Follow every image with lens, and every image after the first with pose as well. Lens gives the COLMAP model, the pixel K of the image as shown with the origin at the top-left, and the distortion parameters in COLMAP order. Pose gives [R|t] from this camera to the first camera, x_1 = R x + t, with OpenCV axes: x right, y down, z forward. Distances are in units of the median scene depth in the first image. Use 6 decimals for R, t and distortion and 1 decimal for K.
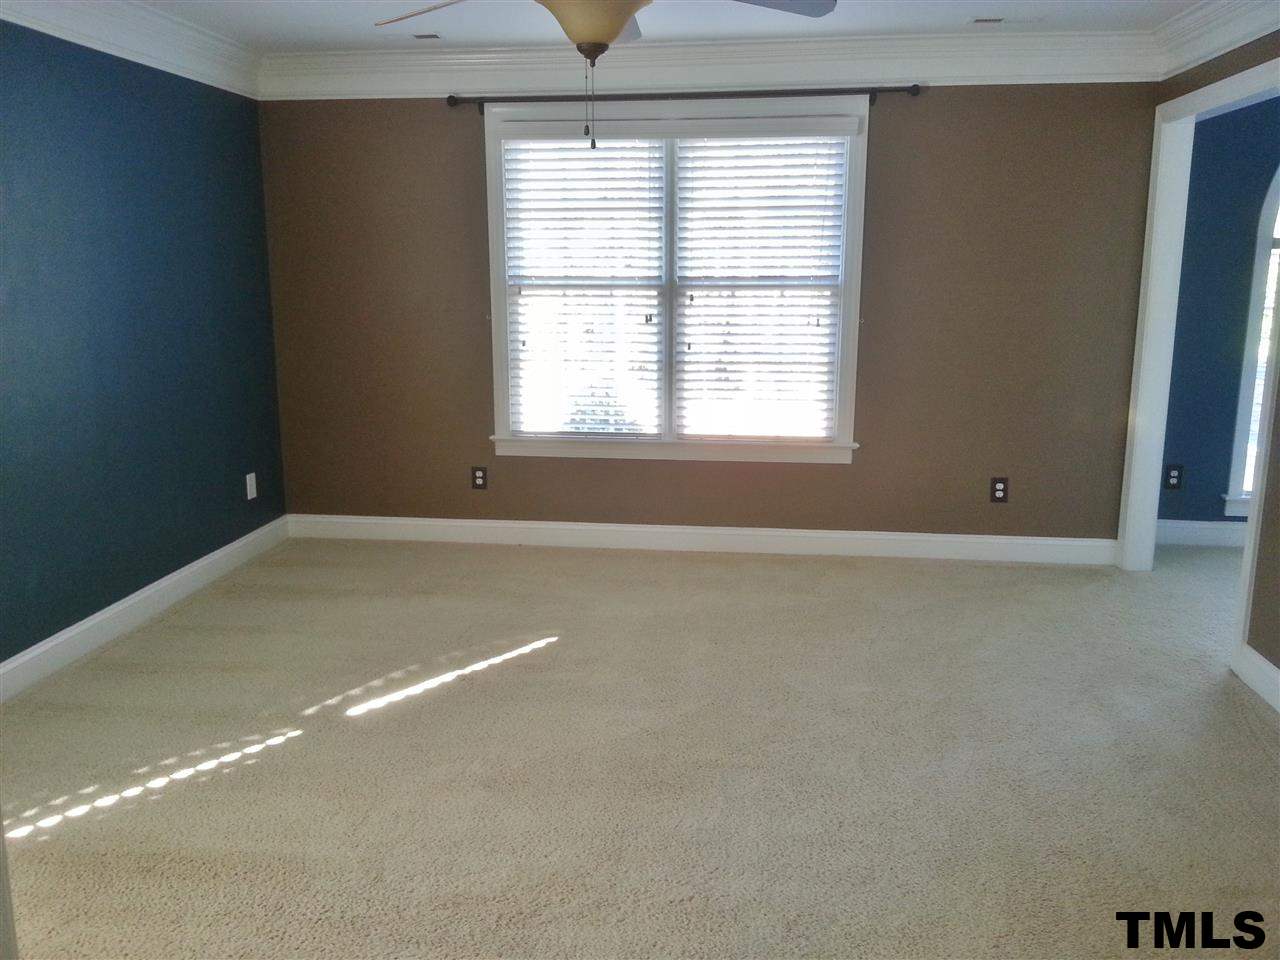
lens RADIAL K [[1052.9, 0, 604.1], [0, 1052.9, 473.8], [0, 0, 1]] dist [0.085203, -0.131751]
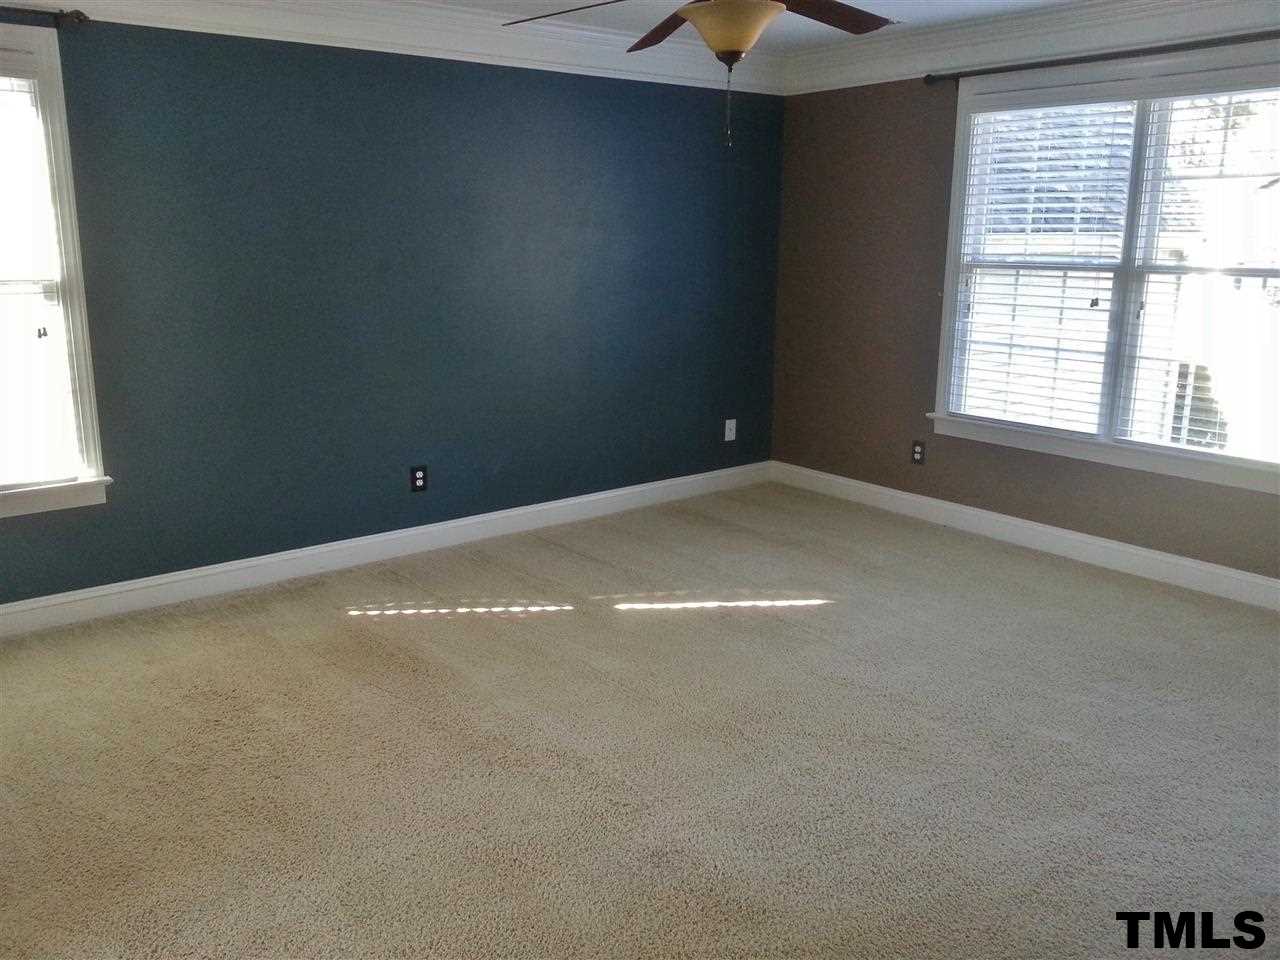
lens RADIAL K [[1052.9, 0, 604.1], [0, 1052.9, 473.8], [0, 0, 1]] dist [0.085203, -0.131751]
pose [[0.706833, 0.163183, -0.688301, 0.392536], [-0.141947, 0.985956, 0.087982, -0.024406], [0.692992, 0.035514, 0.720070, 0.062351]]
